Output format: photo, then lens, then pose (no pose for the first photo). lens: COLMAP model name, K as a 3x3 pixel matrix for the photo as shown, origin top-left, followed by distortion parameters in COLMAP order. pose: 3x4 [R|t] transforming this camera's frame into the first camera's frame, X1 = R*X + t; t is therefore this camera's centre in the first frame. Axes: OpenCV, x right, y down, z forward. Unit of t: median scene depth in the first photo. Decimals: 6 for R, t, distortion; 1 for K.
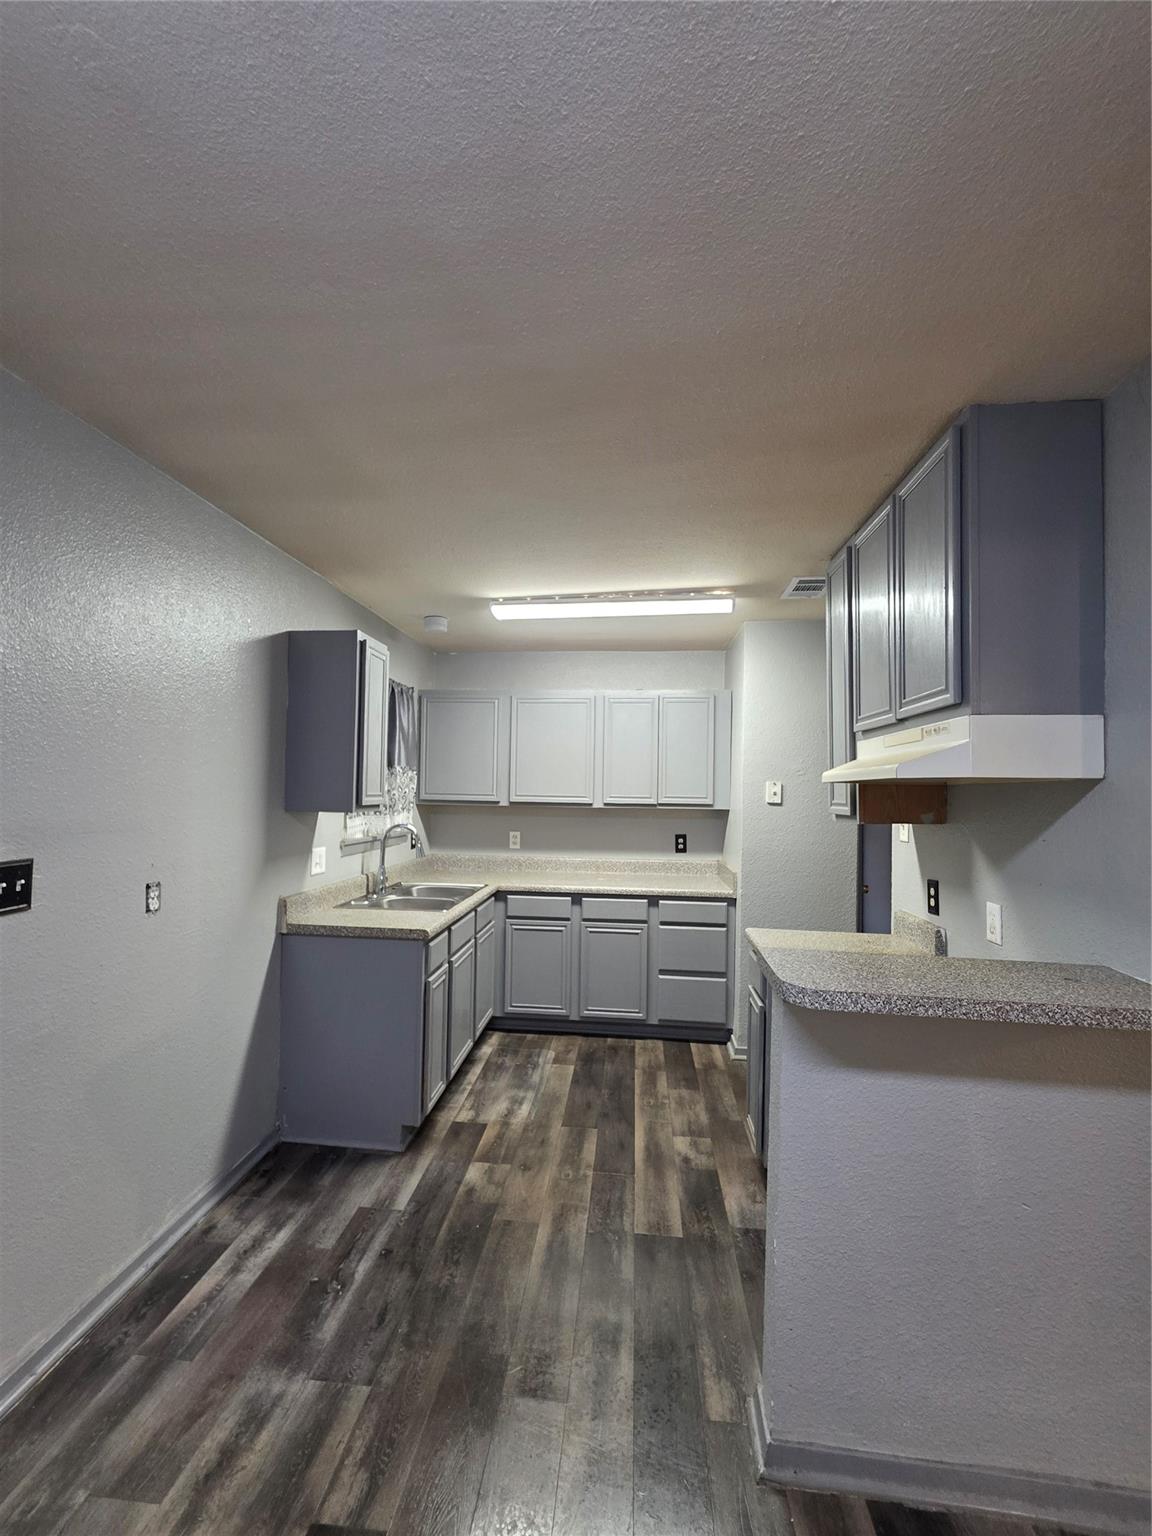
lens RADIAL K [[617.6, 0, 576.5], [0, 617.6, 776.1], [0, 0, 1]] dist [-0.000228, -0.000457]
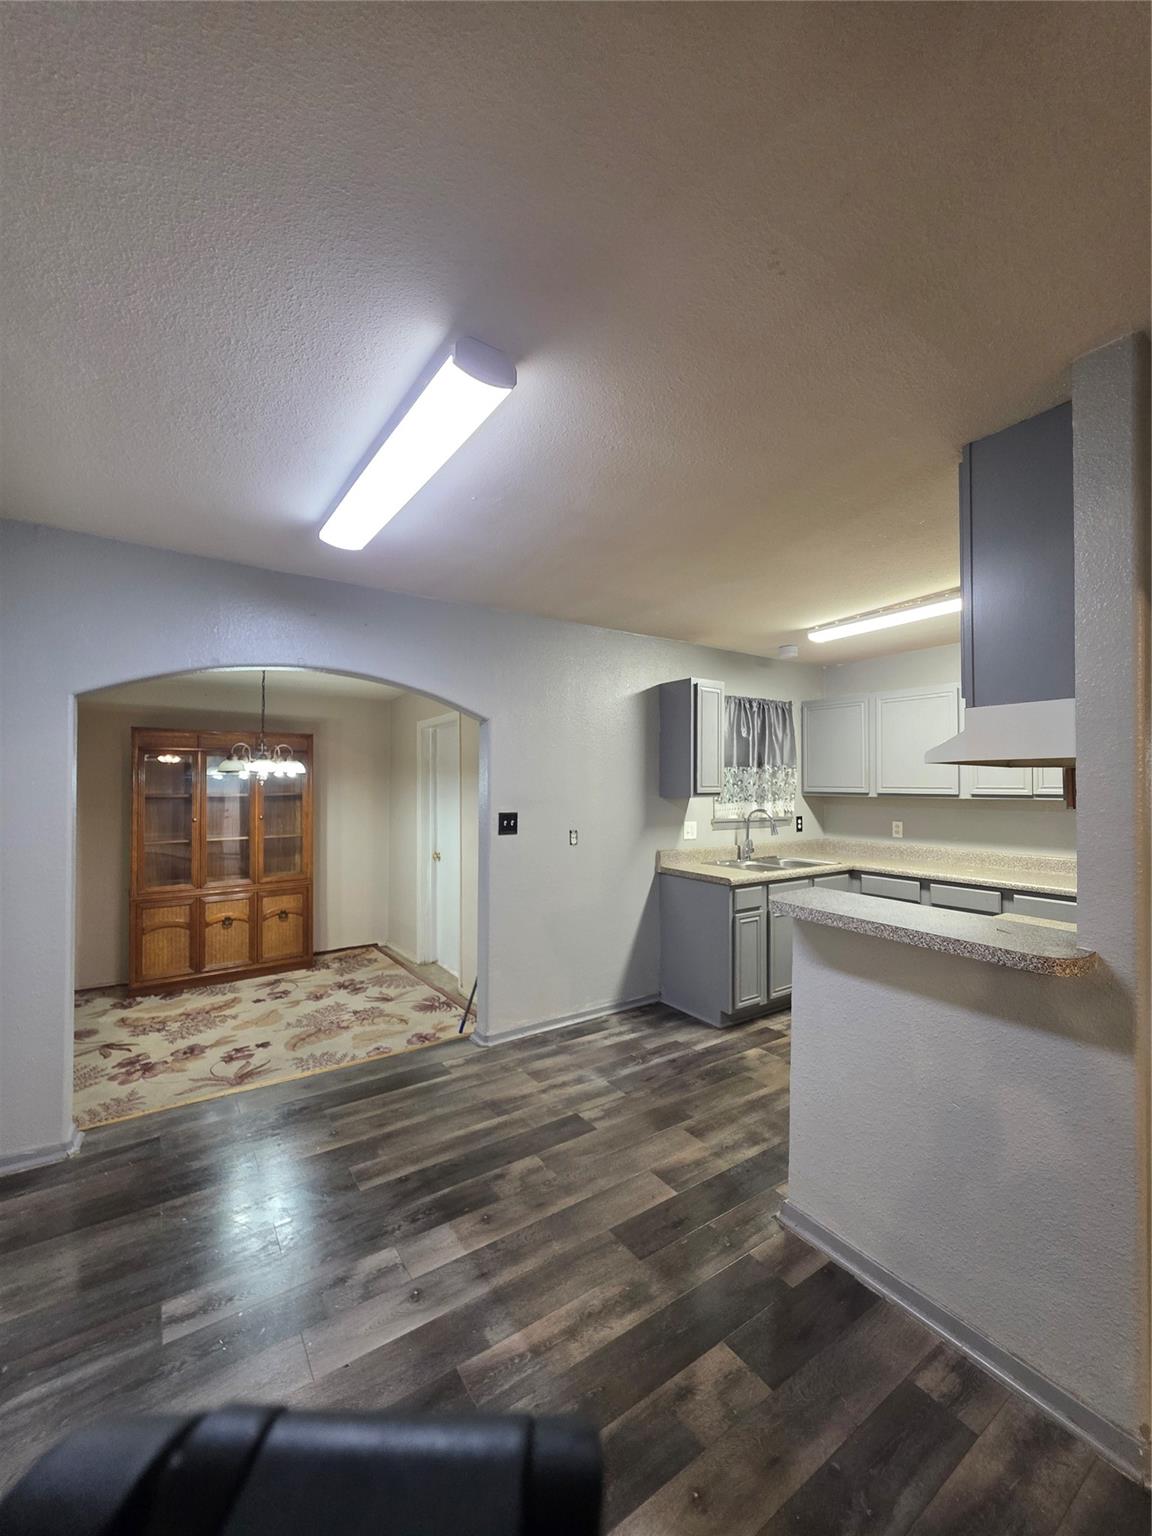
lens RADIAL K [[617.6, 0, 577.6], [0, 617.6, 771.2], [0, 0, 1]] dist [-0.000228, -0.000457]
pose [[0.642946, -0.029737, -0.765334, 0.649251], [0.024452, 0.999534, -0.018296, 0.015414], [0.765521, -0.006950, 0.643373, -0.203488]]
